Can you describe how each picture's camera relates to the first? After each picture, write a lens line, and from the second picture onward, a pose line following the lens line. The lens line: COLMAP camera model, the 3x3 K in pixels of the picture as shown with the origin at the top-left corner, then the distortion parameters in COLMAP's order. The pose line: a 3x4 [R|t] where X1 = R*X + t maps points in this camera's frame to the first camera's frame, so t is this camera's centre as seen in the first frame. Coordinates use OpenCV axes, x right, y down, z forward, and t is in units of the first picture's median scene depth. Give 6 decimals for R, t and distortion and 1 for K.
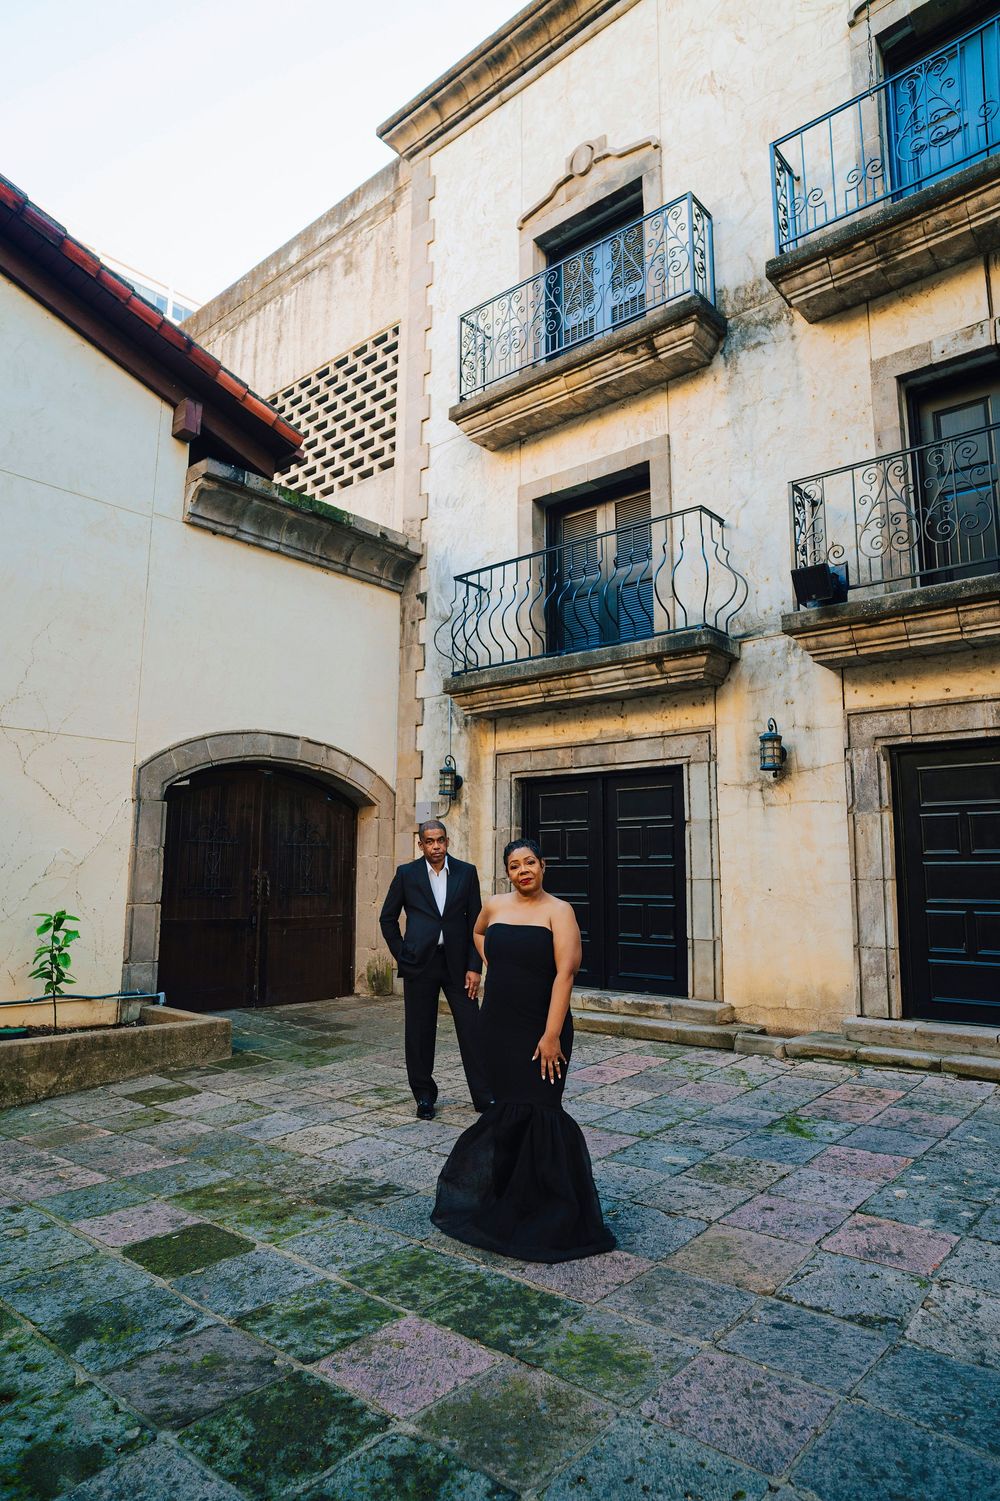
lens RADIAL K [[917.3, 0, 485.5], [0, 917.3, 746.4], [0, 0, 1]] dist [-0.062232, 0.045899]
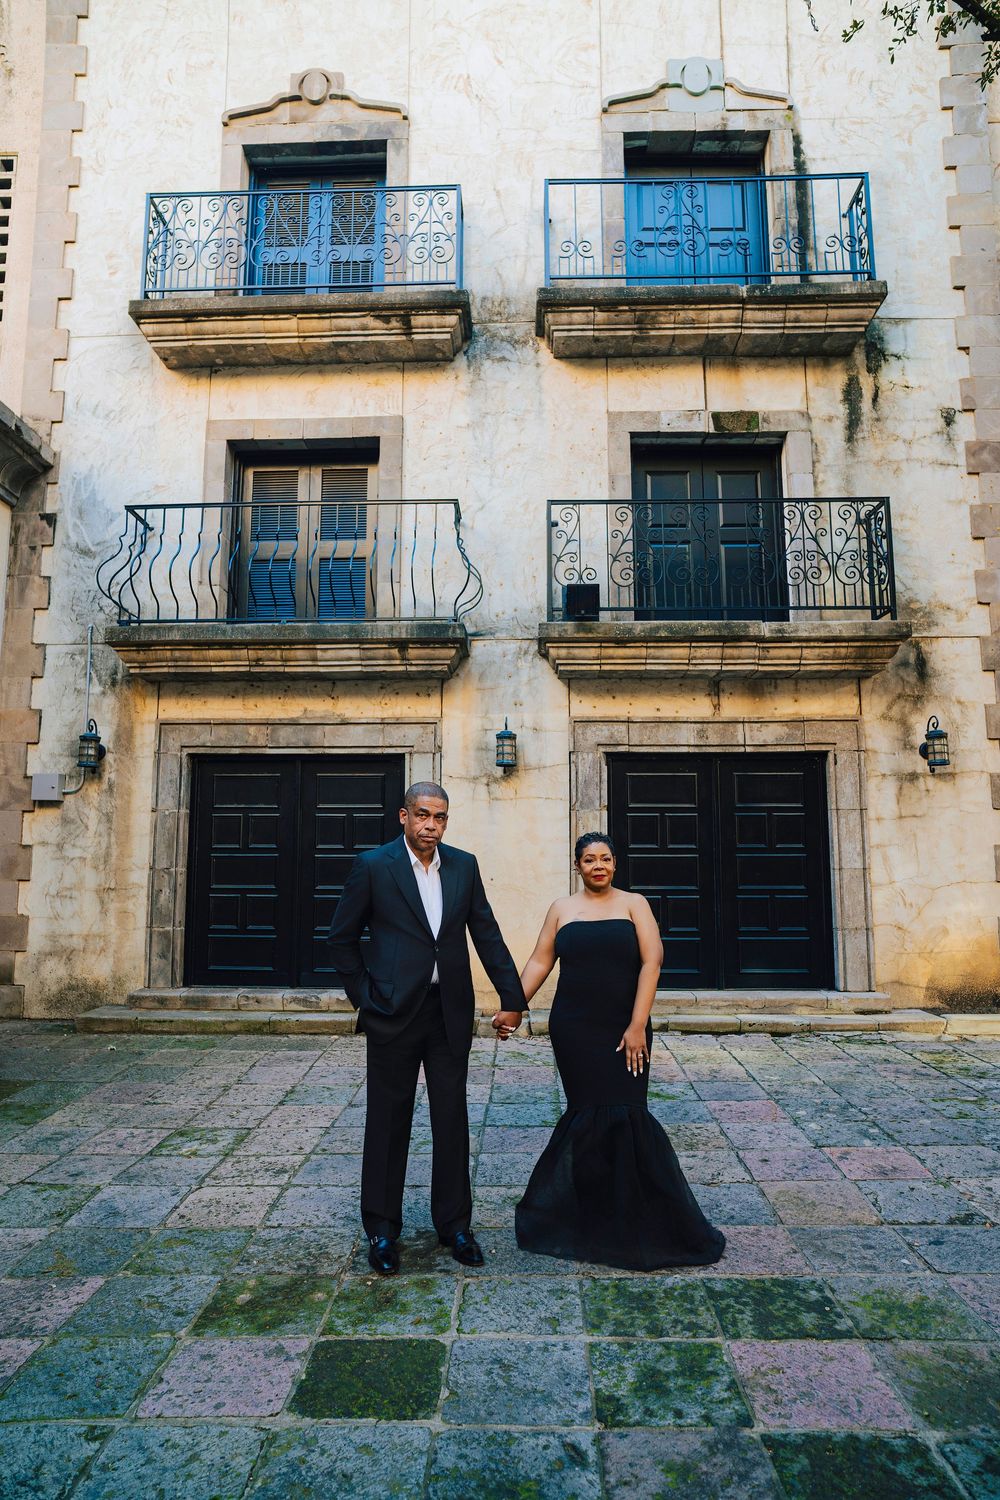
lens RADIAL K [[916.7, 0, 495.5], [0, 916.7, 753.8], [0, 0, 1]] dist [-0.062232, 0.045899]
pose [[0.767969, 0.071764, 0.636454, -0.364507], [-0.086818, 0.996195, -0.007569, 0.020195], [-0.634576, -0.049442, 0.771278, 0.185740]]
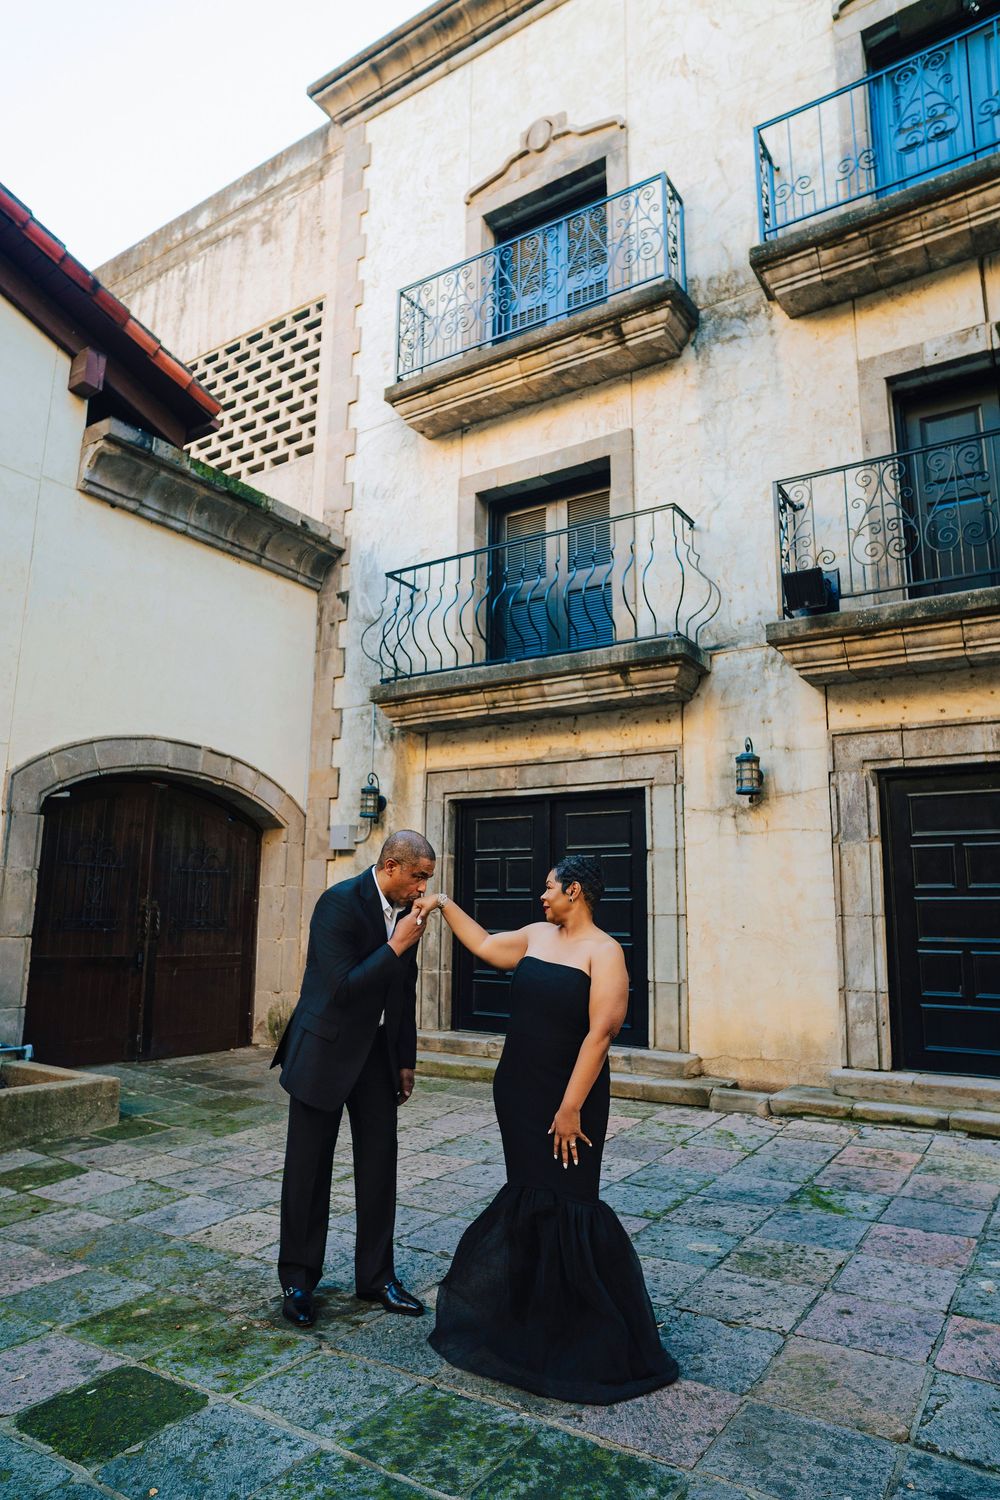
lens RADIAL K [[953.7, 0, 479.9], [0, 953.7, 743.2], [0, 0, 1]] dist [-0.062515, 0.046640]
pose [[0.991284, 0.032833, 0.127588, -0.072148], [-0.027812, 0.998775, -0.040936, 0.020844], [-0.128775, 0.037031, 0.990982, 0.093928]]
